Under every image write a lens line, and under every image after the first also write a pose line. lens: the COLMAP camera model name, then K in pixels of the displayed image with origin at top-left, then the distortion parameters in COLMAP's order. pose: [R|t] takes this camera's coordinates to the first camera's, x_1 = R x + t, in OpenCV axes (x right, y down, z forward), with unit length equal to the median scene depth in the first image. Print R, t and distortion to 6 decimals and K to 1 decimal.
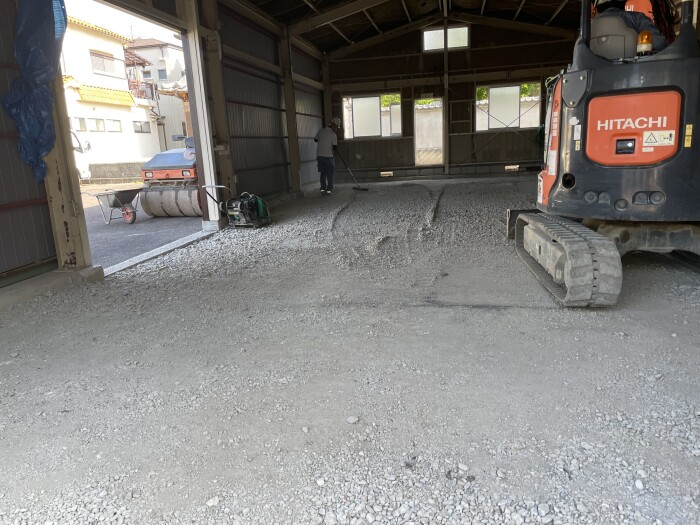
lens RADIAL K [[529.7, 0, 351.0], [0, 529.7, 259.2], [0, 0, 1]] dist [0.066012, -0.086575]
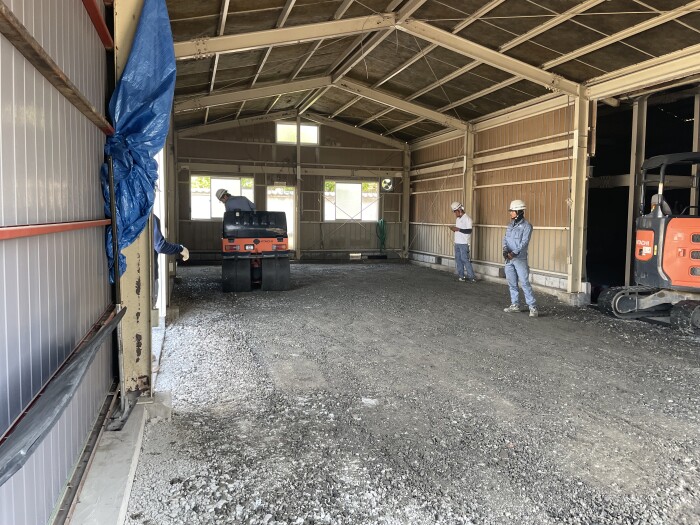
lens RADIAL K [[529.7, 0, 344.4], [0, 529.7, 251.0], [0, 0, 1]] dist [0.066012, -0.086575]
pose [[0.888986, 0.033949, 0.456674, -0.216329], [0.039085, 0.987984, -0.149531, -0.021724], [-0.456263, 0.150780, 0.876978, 0.068932]]
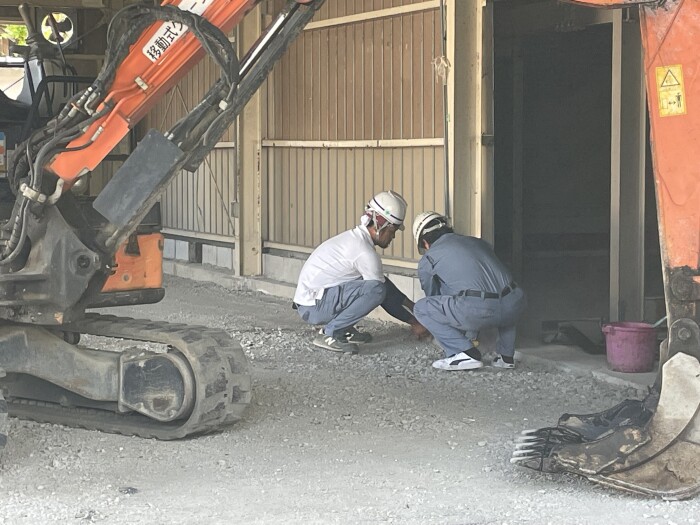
lens RADIAL K [[1640.3, 0, 355.3], [0, 1640.3, 255.0], [0, 0, 1]] dist [0.149113, 0.000000]
pose [[0.815084, 0.020556, 0.578978, -0.127677], [0.076663, 0.986755, -0.142960, 0.014267], [-0.574248, 0.160910, 0.802712, -0.037338]]
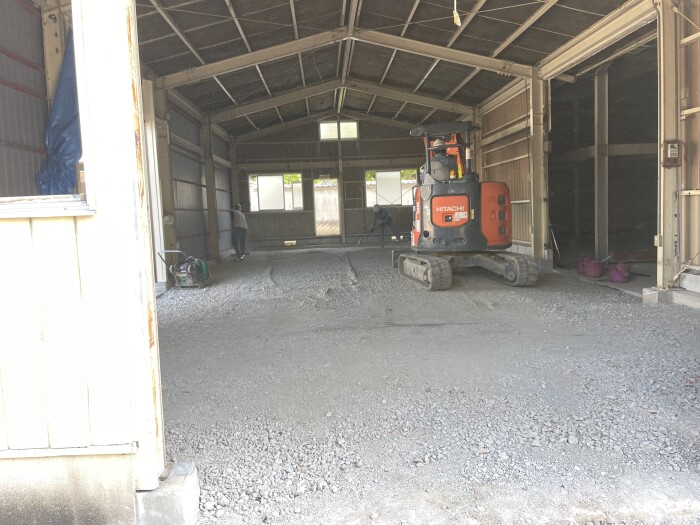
lens RADIAL K [[529.7, 0, 351.4], [0, 529.7, 256.2], [0, 0, 1]] dist [0.066012, -0.086575]
pose [[0.971328, -0.006354, 0.237660, -0.078097], [0.039353, 0.990150, -0.134364, 0.022738], [-0.234466, 0.139864, 0.962010, -0.101291]]
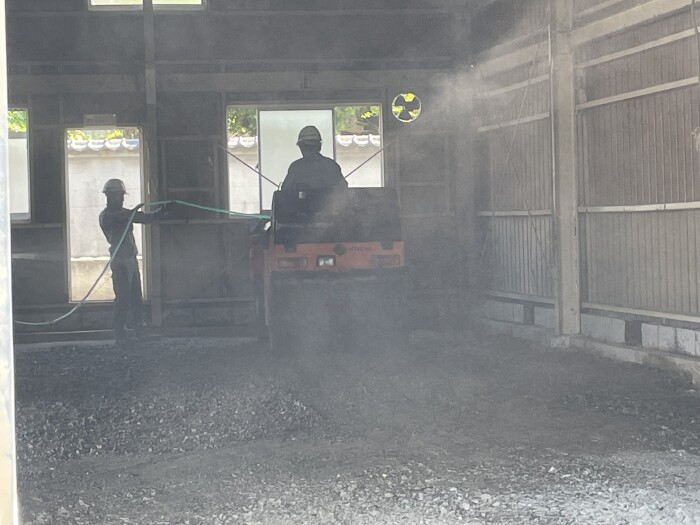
lens RADIAL K [[1840.6, 0, 349.3], [0, 1840.6, 260.6], [0, 0, 1]] dist [0.117288, 0.000000]
pose [[0.935791, 0.021221, 0.351917, -0.152596], [0.052304, 0.978784, -0.198107, 0.058438], [-0.348655, 0.203794, 0.914827, -0.235479]]
